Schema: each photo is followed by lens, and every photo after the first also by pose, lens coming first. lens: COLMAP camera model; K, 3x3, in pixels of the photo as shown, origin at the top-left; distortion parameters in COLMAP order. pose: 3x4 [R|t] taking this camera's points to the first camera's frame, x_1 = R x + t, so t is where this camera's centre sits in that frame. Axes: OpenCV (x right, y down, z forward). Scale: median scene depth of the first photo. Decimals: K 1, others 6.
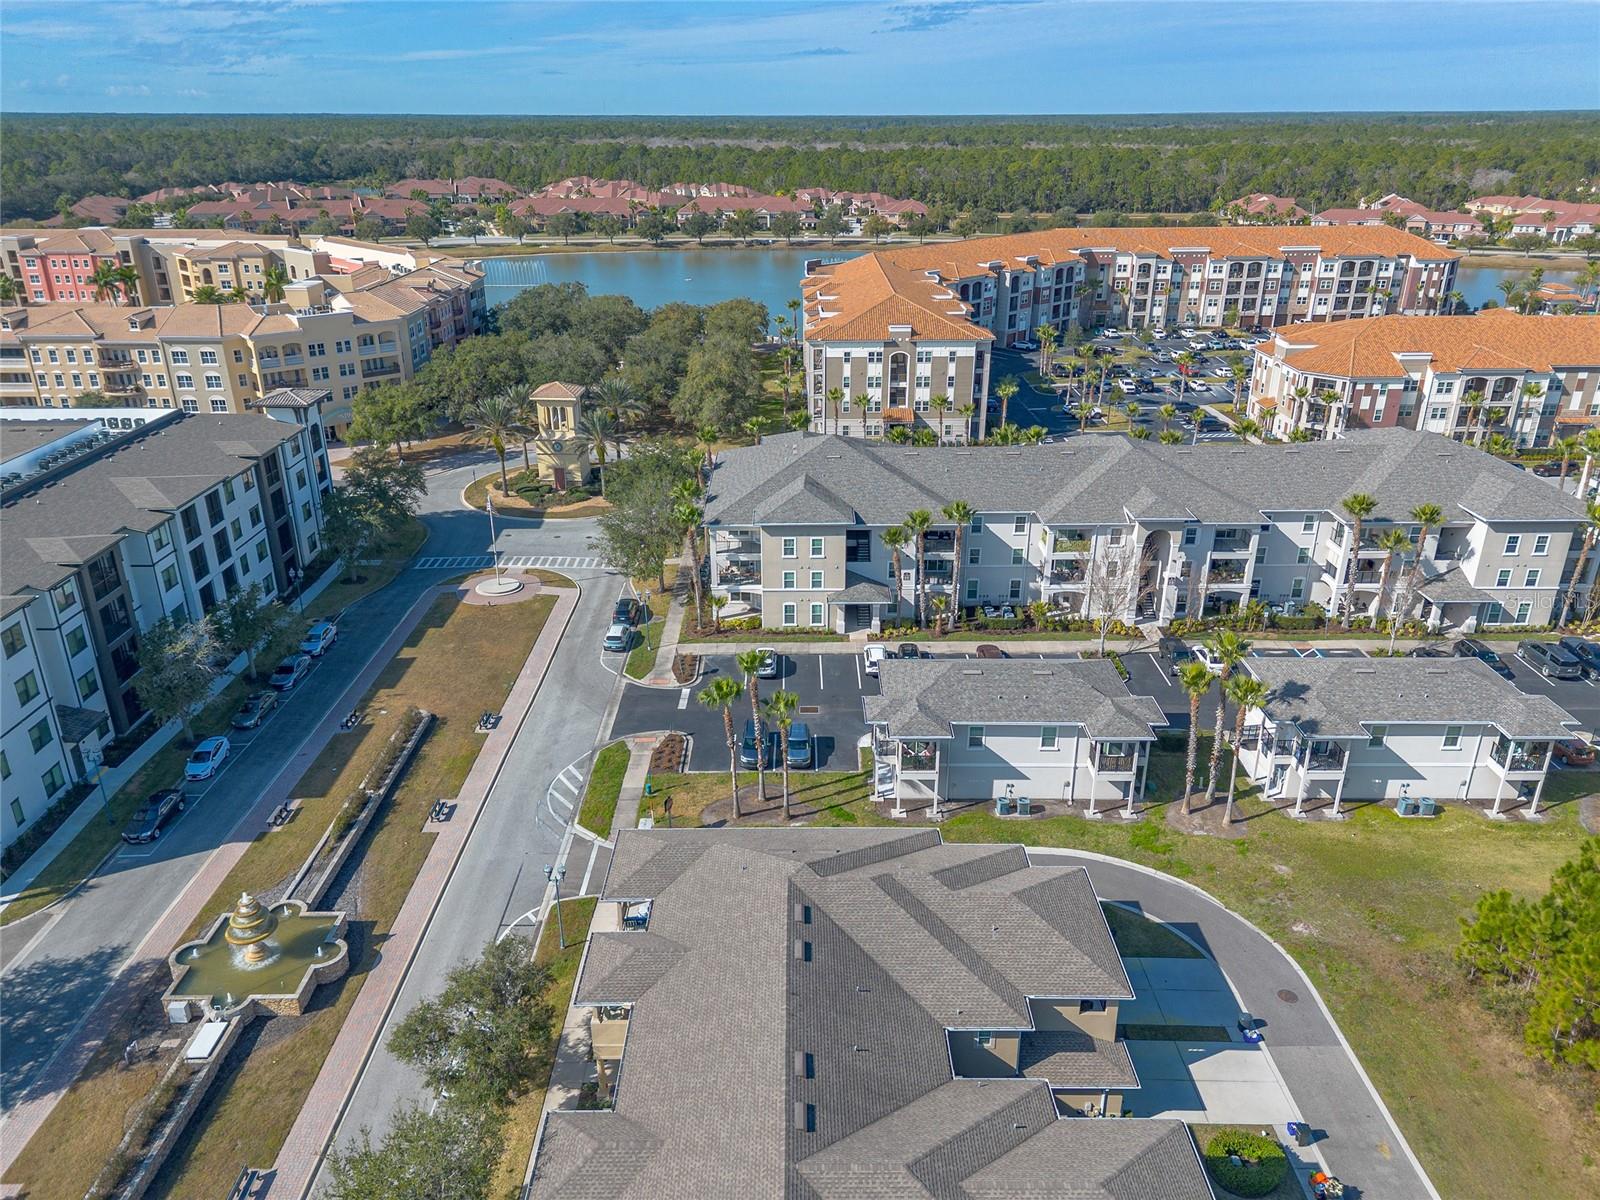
lens RADIAL K [[1141.7, 0, 800.0], [0, 1141.7, 600.0], [0, 0, 1]] dist [0.089799, -0.104768]
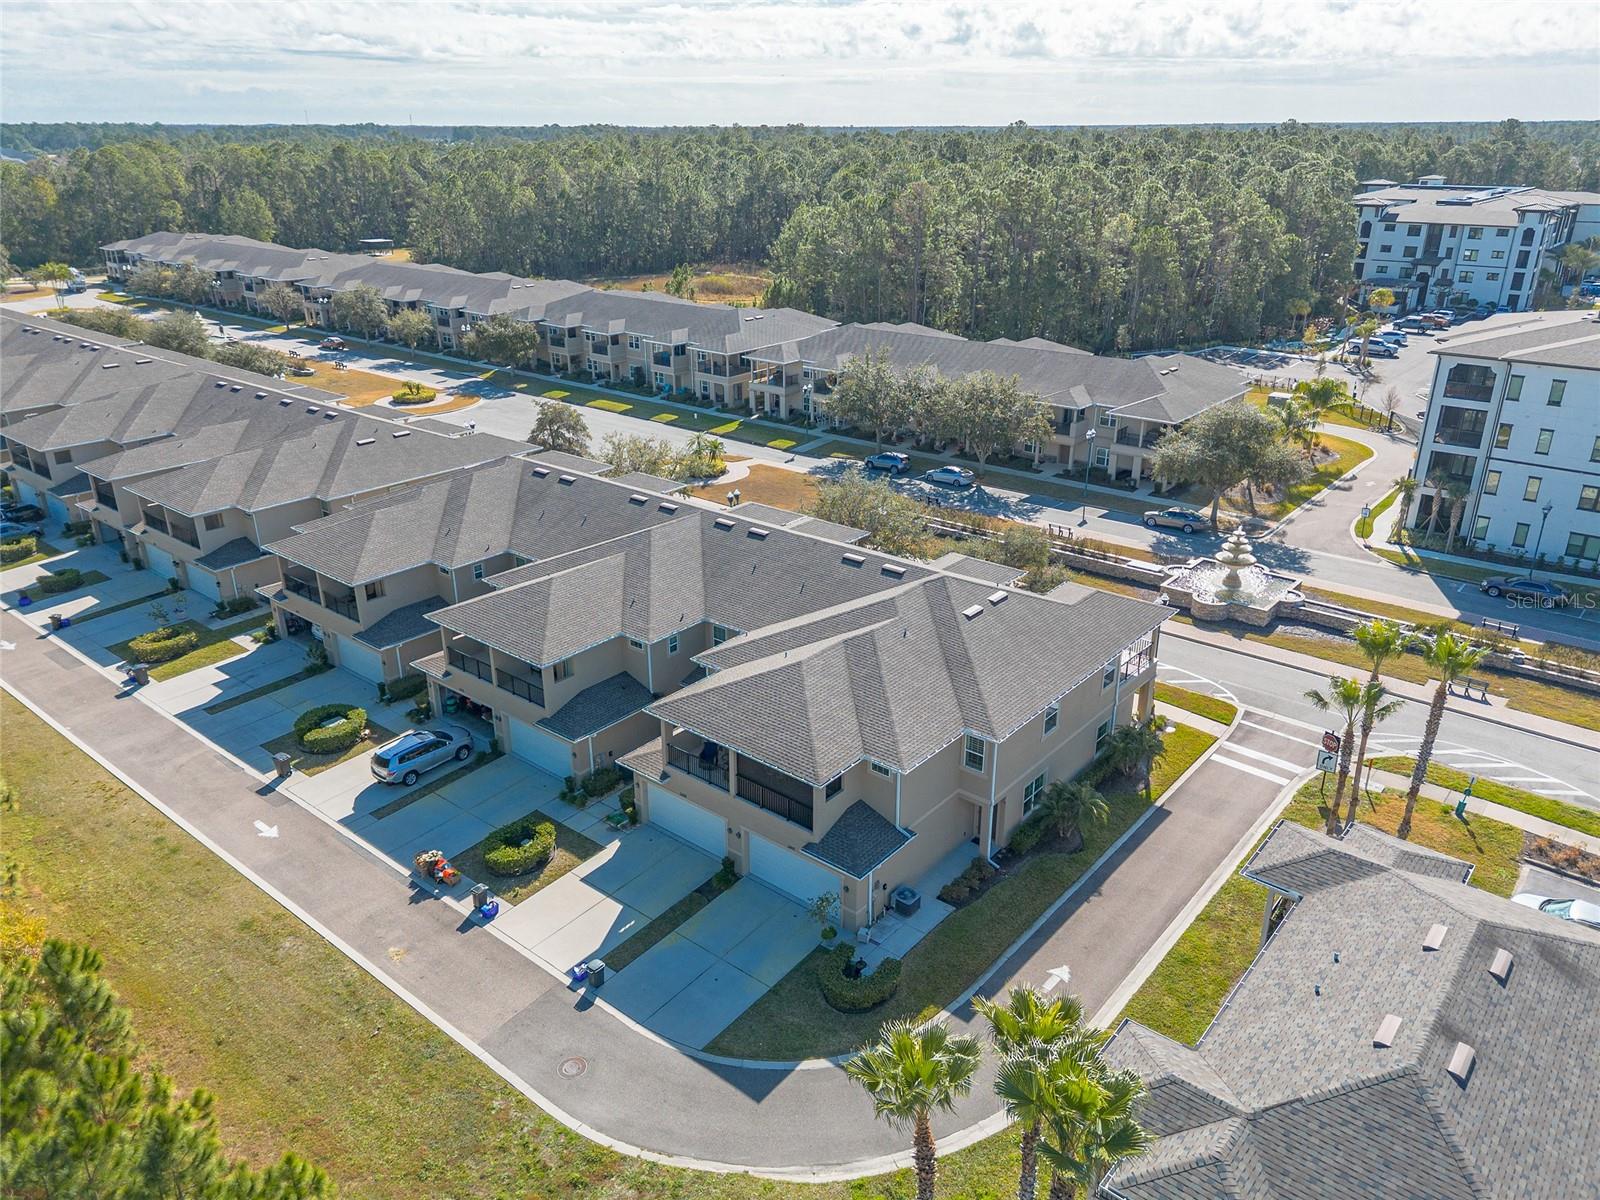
lens RADIAL K [[1135.1, 0, 796.1], [0, 1135.1, 598.6], [0, 0, 1]] dist [0.075173, -0.078383]
pose [[-0.643195, 0.292838, -0.707492, 0.424441], [-0.292570, 0.759881, 0.580503, -0.154436], [0.707603, 0.580368, -0.403077, 0.710371]]
